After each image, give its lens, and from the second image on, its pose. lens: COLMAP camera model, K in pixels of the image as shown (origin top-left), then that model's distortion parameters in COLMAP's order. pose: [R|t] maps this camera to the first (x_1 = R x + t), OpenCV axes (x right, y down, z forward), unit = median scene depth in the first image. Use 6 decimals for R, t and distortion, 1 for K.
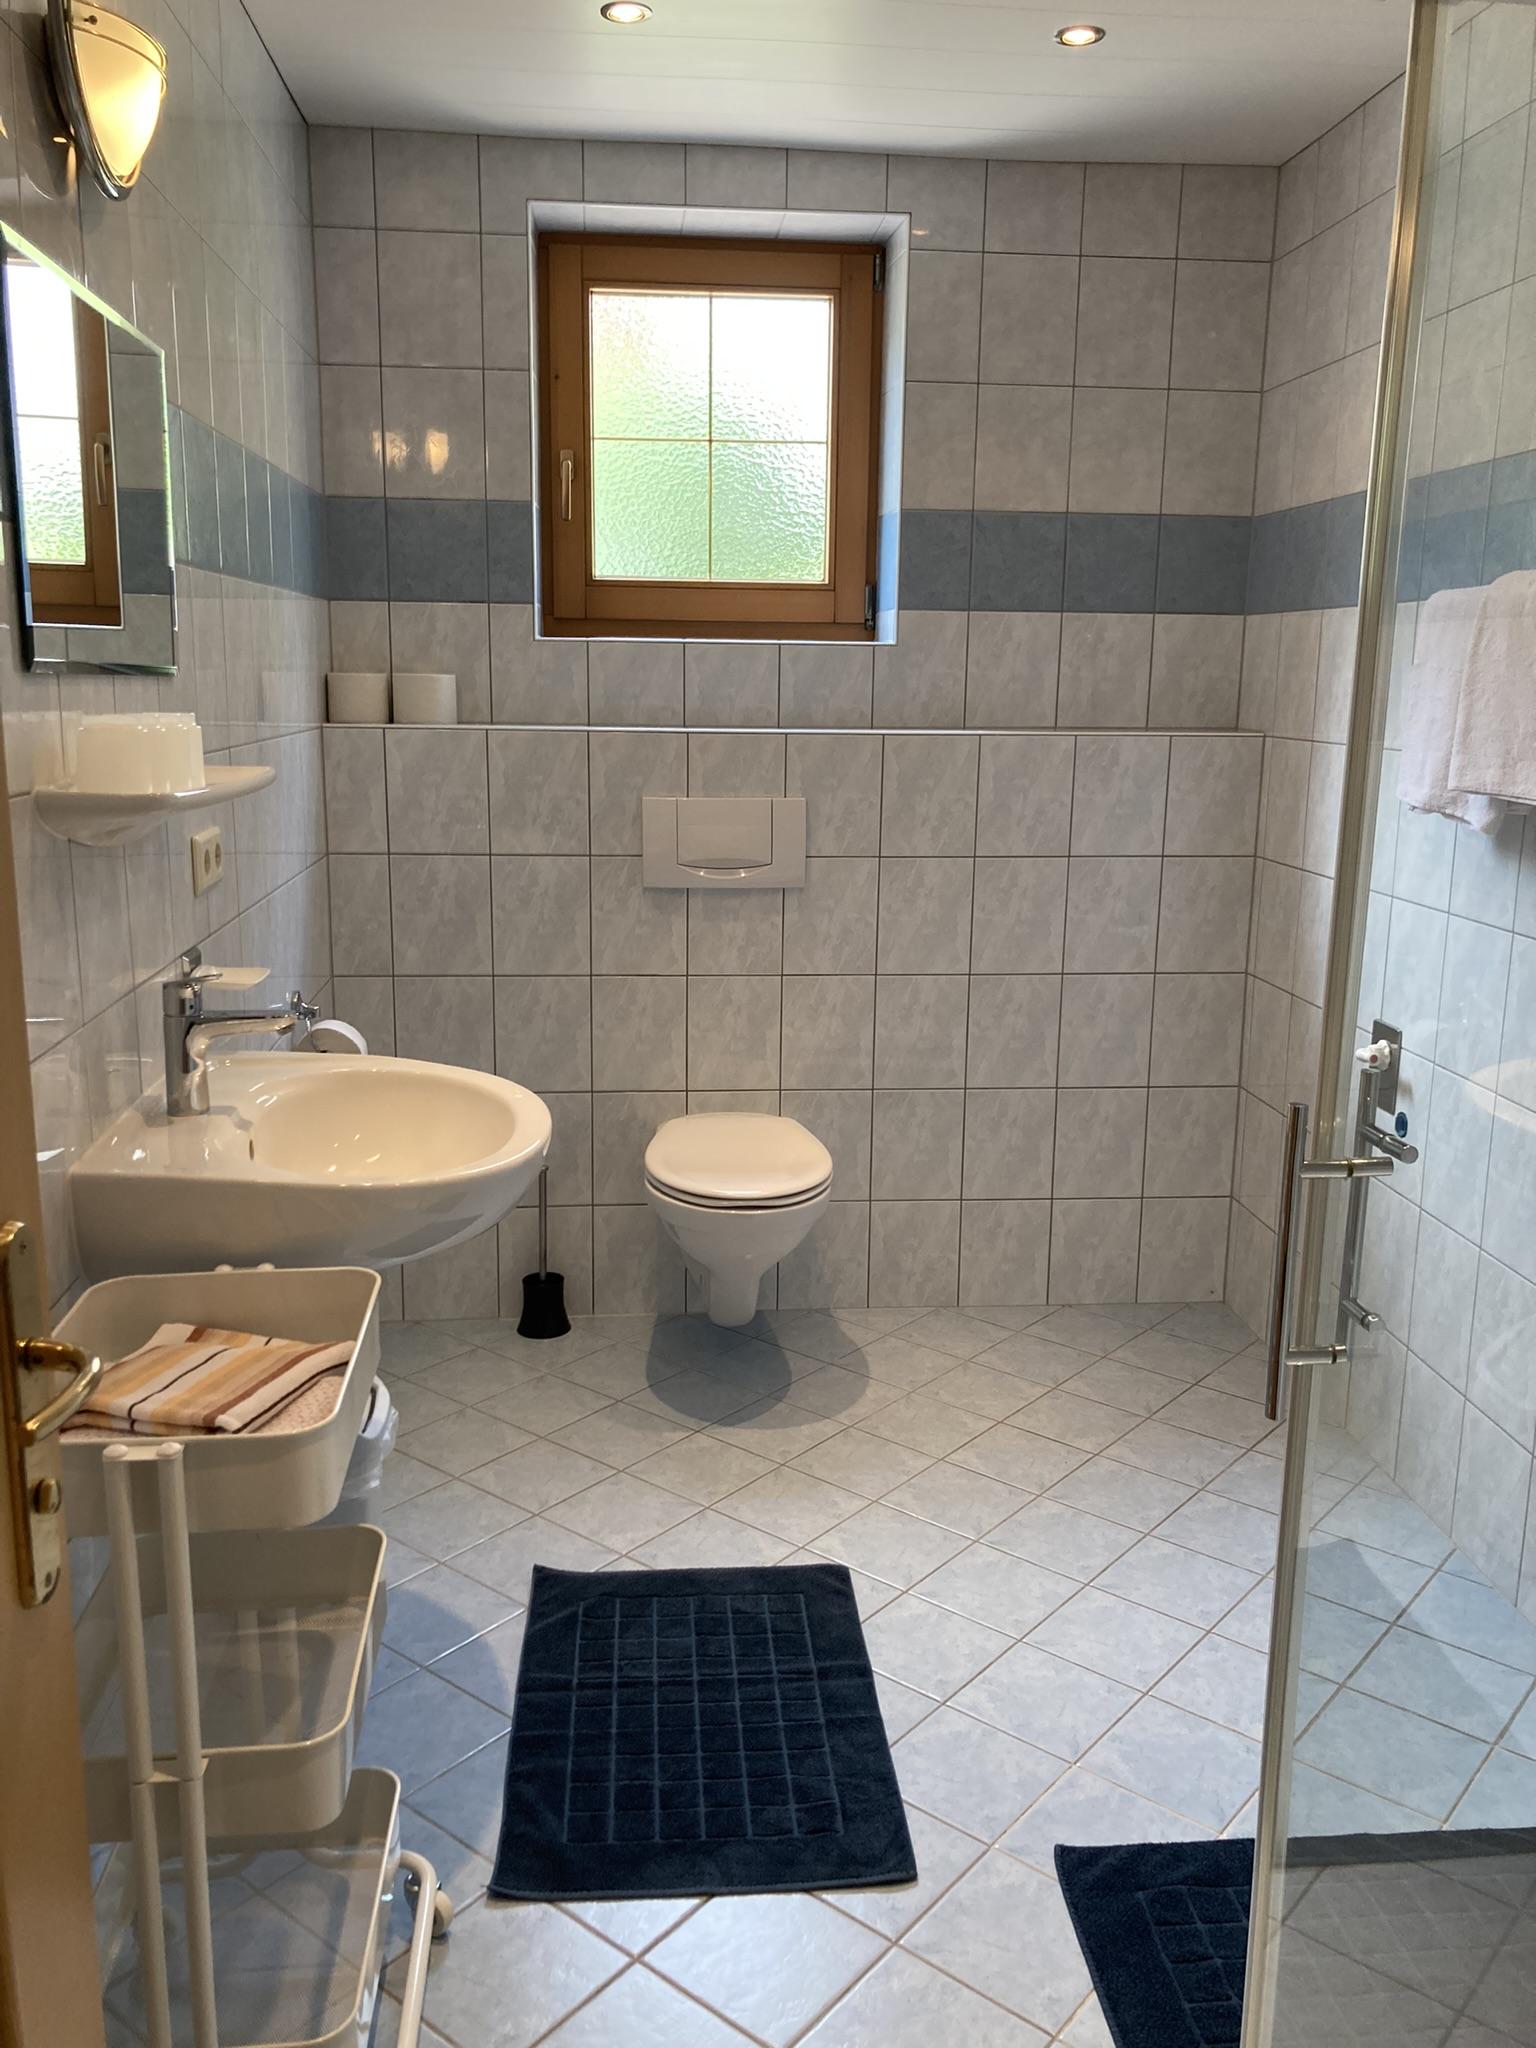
lens RADIAL K [[1712.9, 0, 766.6], [0, 1712.9, 1029.2], [0, 0, 1]] dist [0.044944, -0.023615]
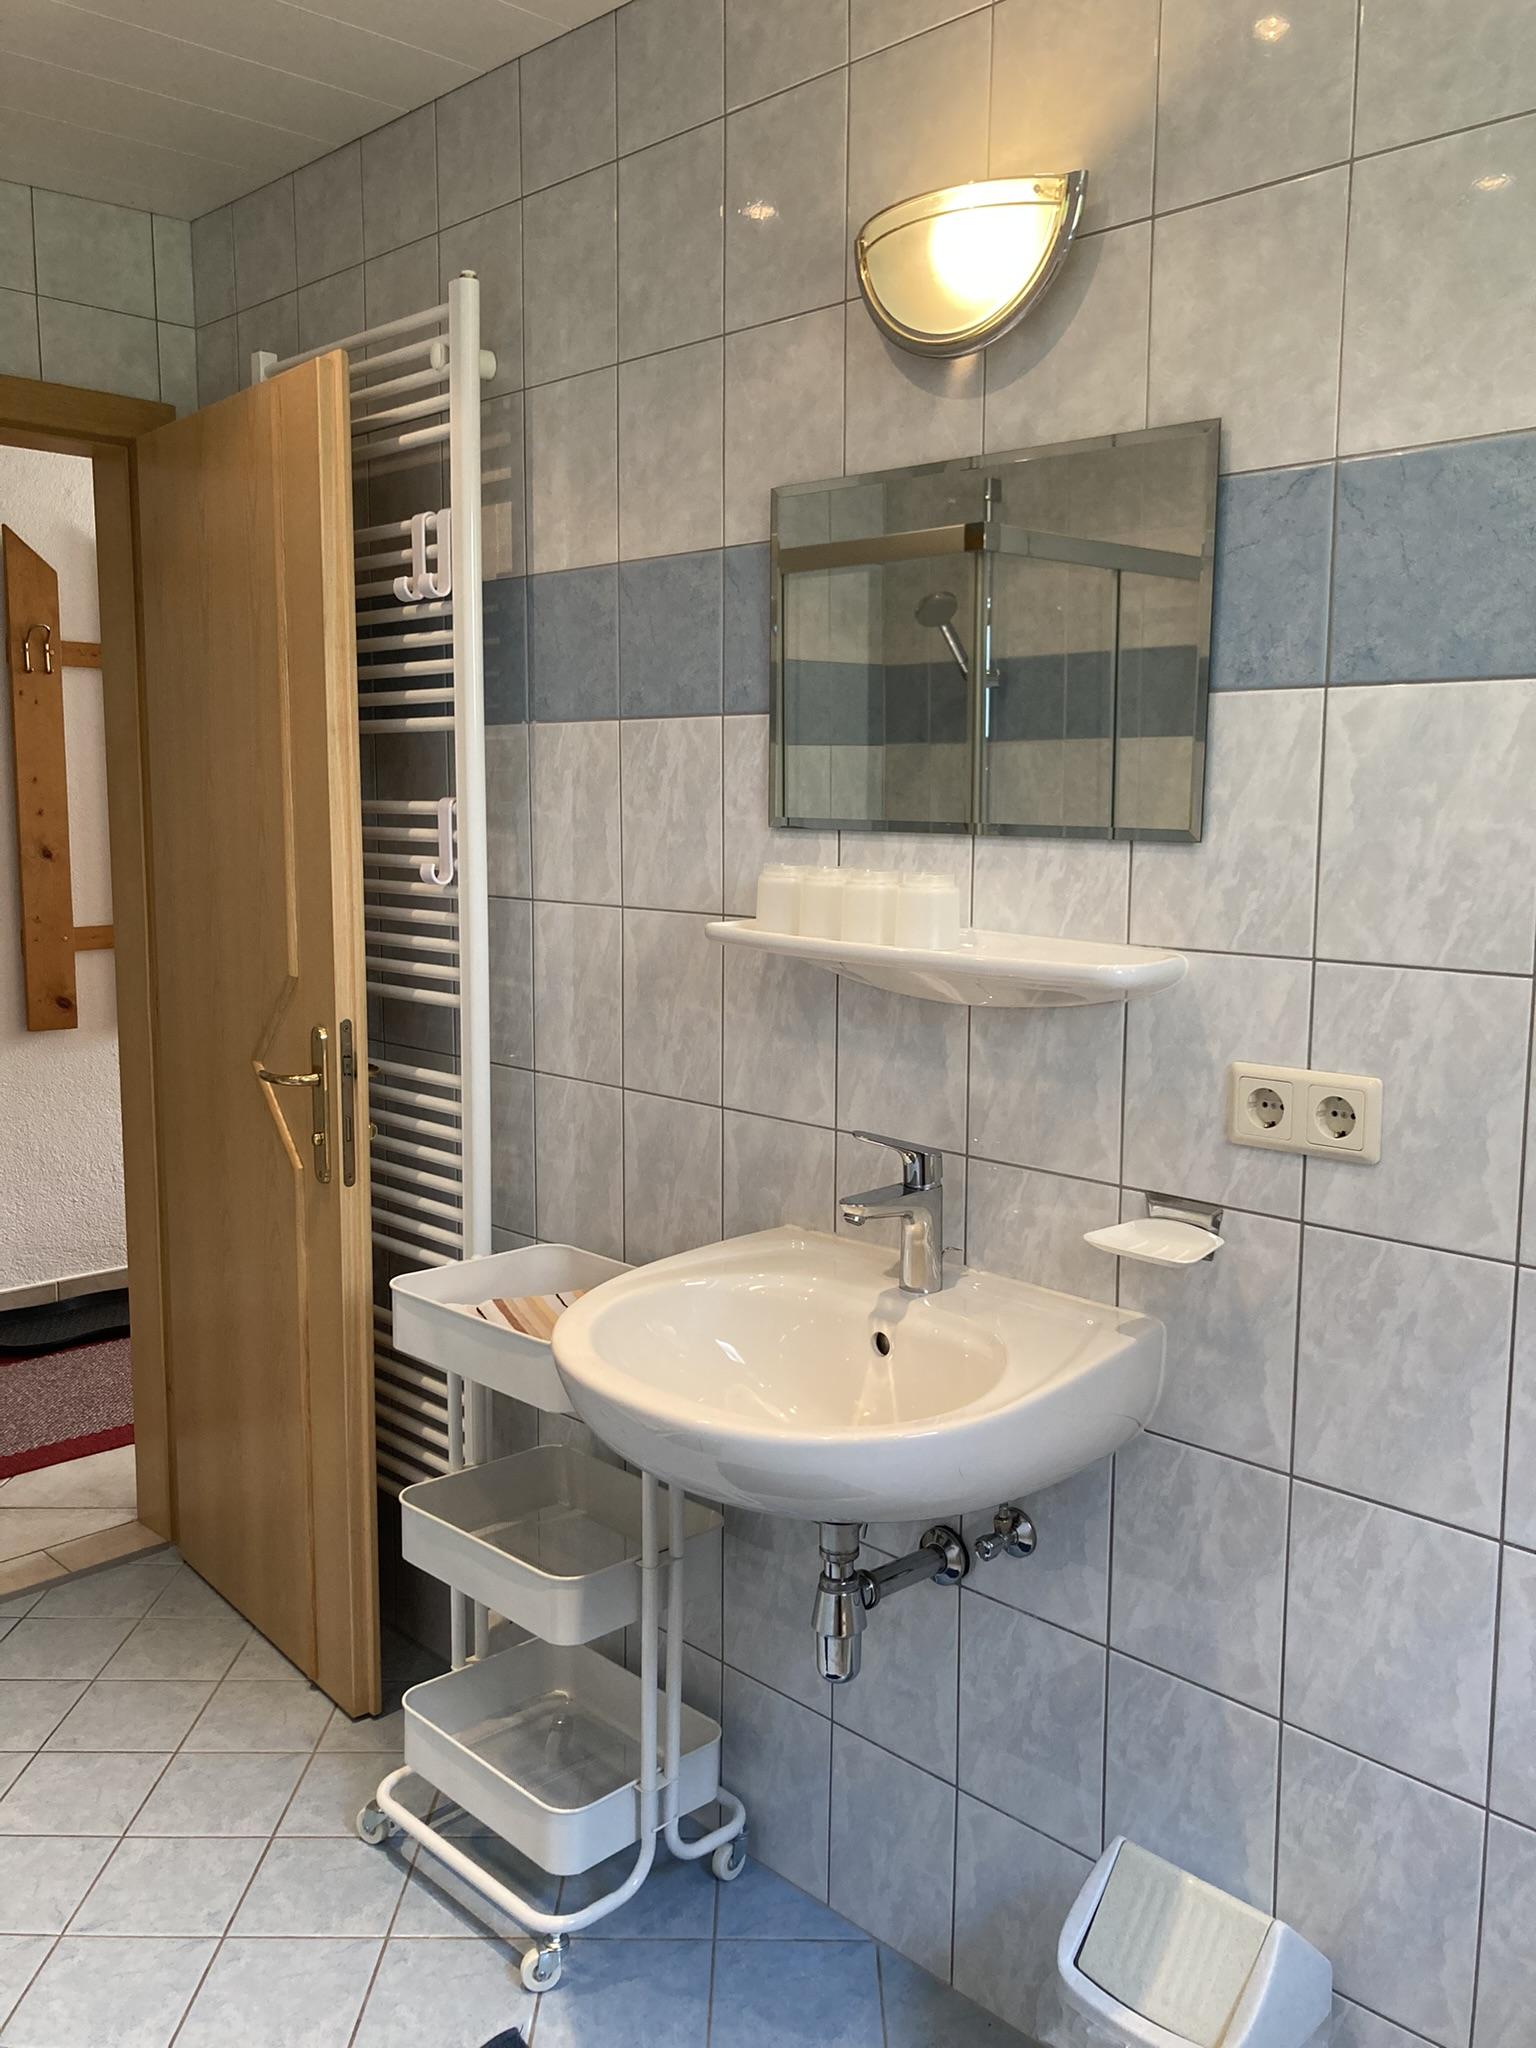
lens RADIAL K [[1712.9, 0, 771.1], [0, 1712.9, 1017.7], [0, 0, 1]] dist [0.044944, -0.023615]
pose [[0.642582, 0.081543, -0.761865, 0.372291], [-0.150243, 0.988428, -0.020928, -0.055619], [0.751342, 0.127913, 0.647397, 0.608612]]
